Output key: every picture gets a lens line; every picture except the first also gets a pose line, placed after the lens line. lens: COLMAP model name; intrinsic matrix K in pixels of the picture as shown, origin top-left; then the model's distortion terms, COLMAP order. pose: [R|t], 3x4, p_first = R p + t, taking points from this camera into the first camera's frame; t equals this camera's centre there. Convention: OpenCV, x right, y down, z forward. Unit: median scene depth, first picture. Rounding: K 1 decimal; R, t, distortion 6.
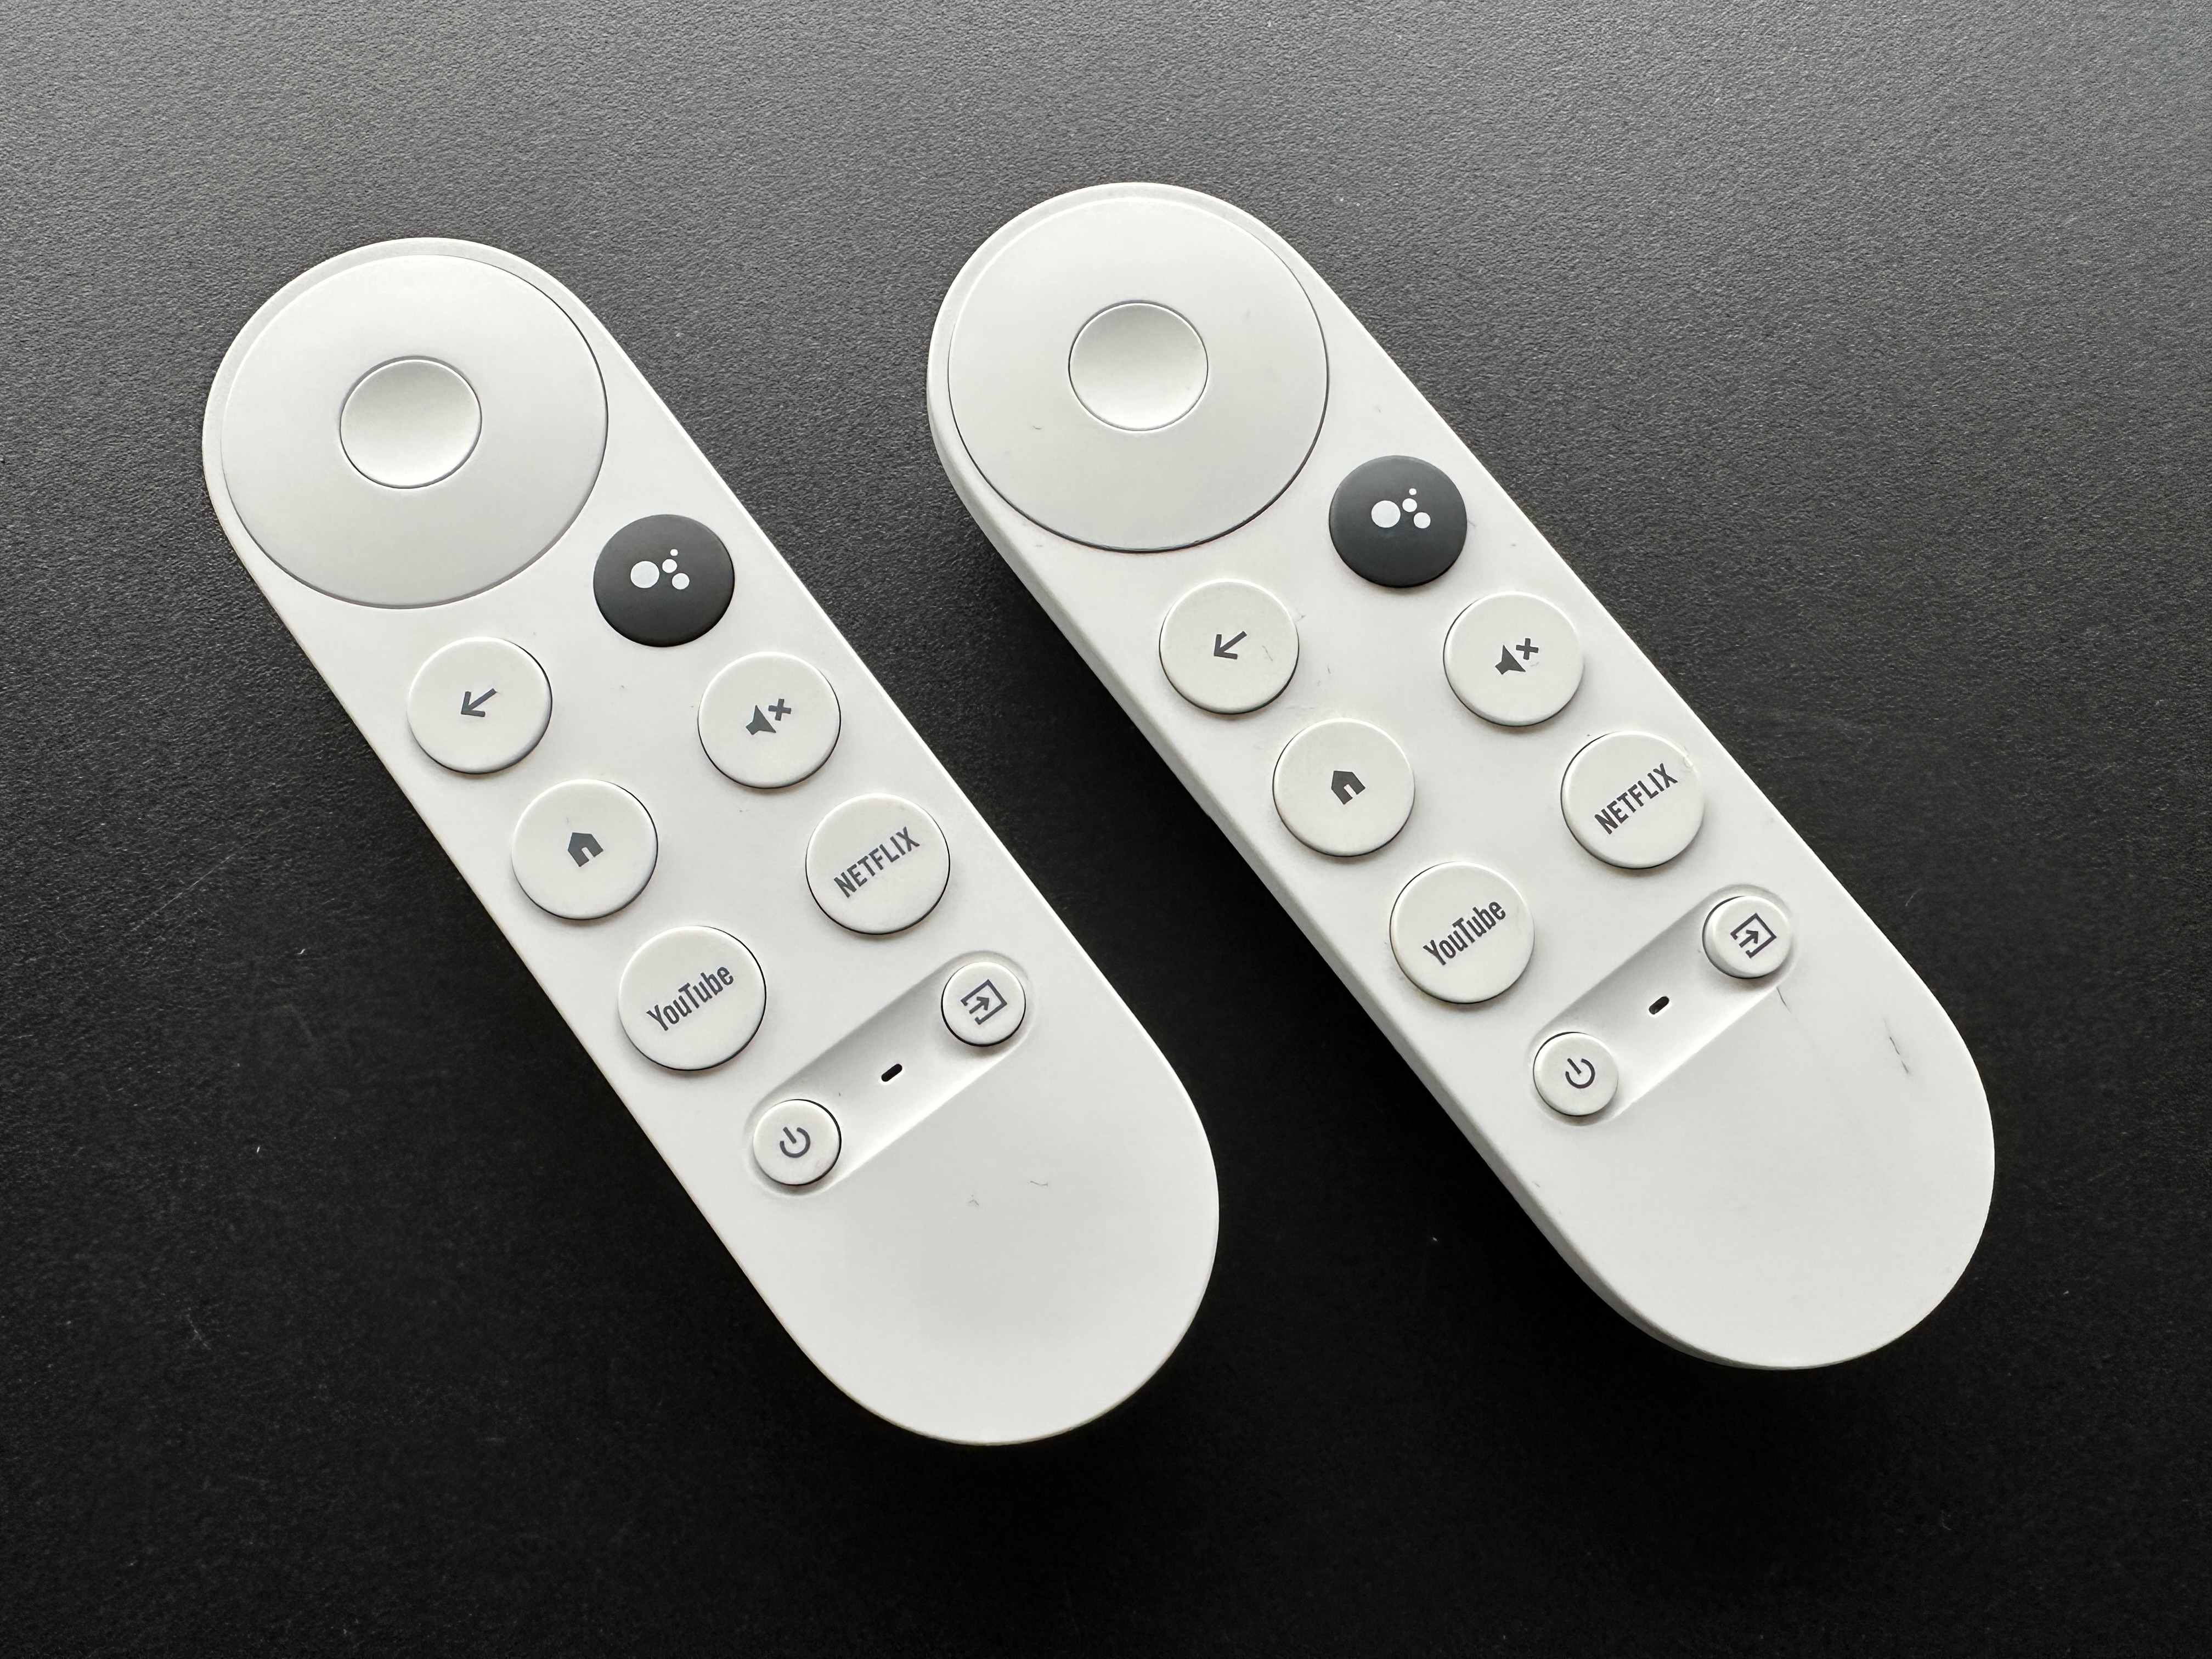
lens RADIAL K [[1542.2, 0, 1106.2], [0, 1542.2, 830.9], [0, 0, 1]] dist [0.024787, -0.000051]
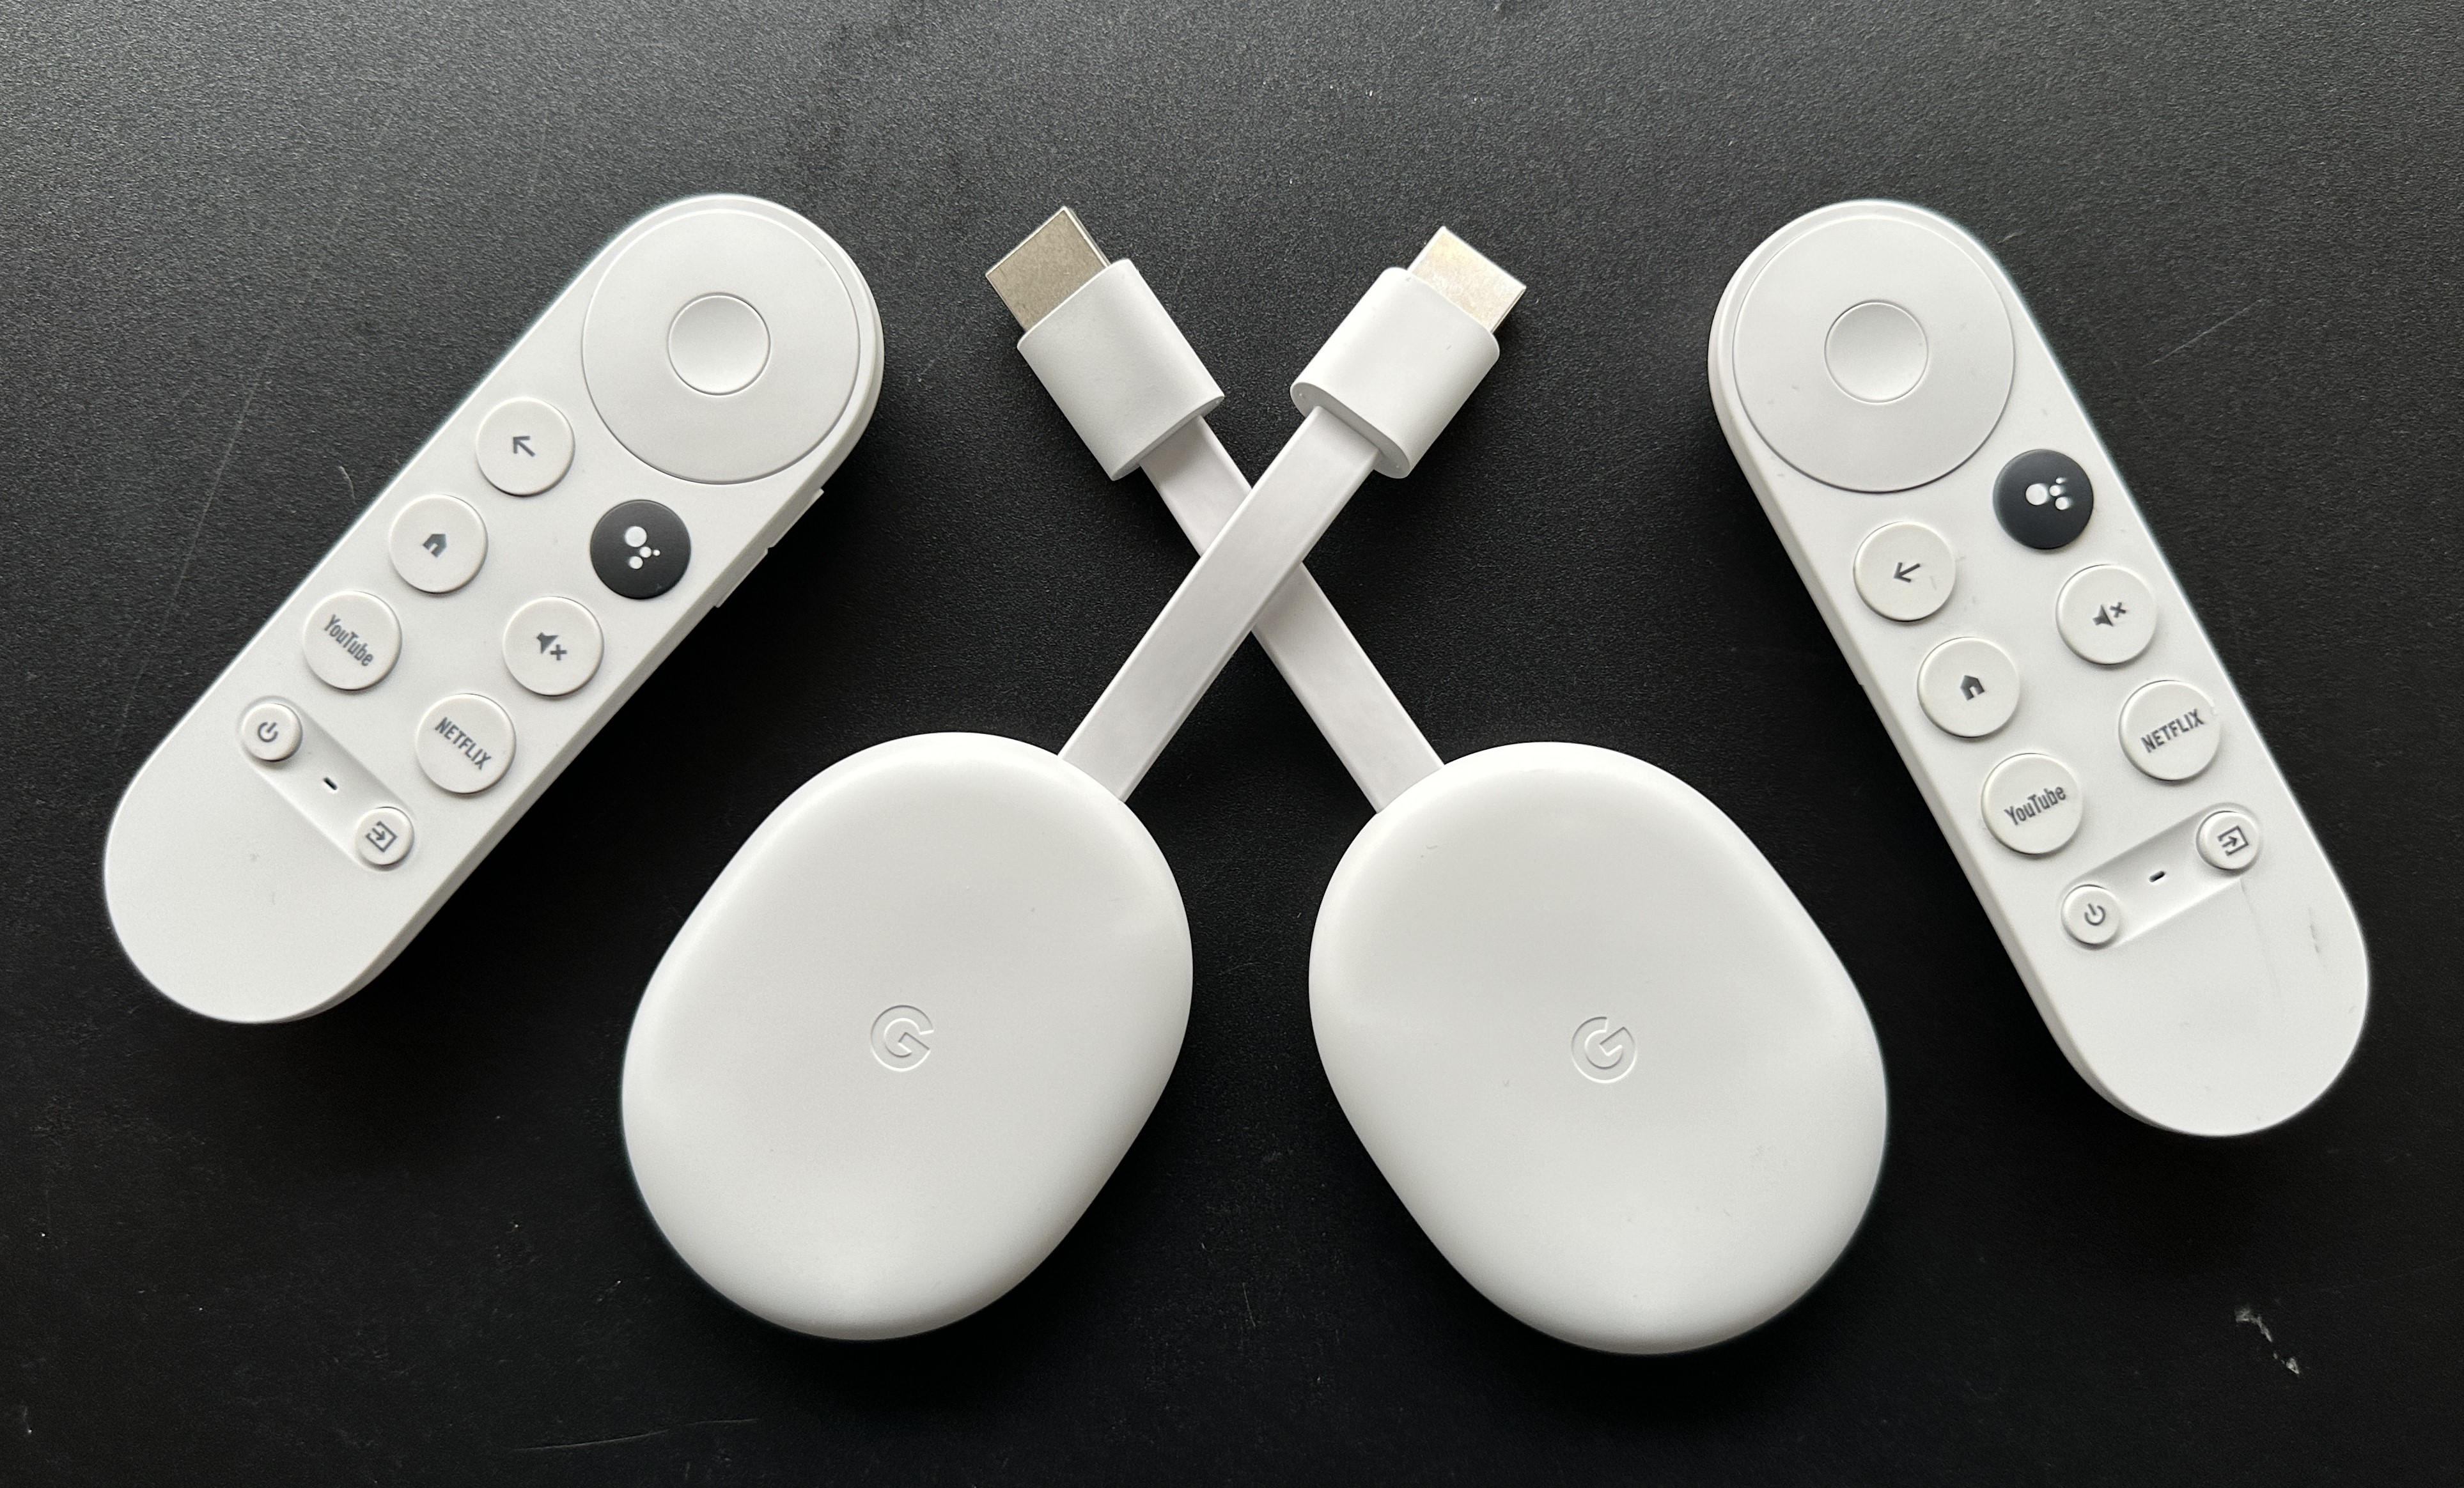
lens RADIAL K [[1104.8, 0, 1216.6], [0, 1104.8, 787.2], [0, 0, 1]] dist [0.000094, 0.000150]
pose [[0.986488, 0.163813, -0.002635, -0.511909], [-0.162133, 0.978433, 0.127990, 0.042508], [0.023544, -0.125833, 0.991772, -0.014797]]
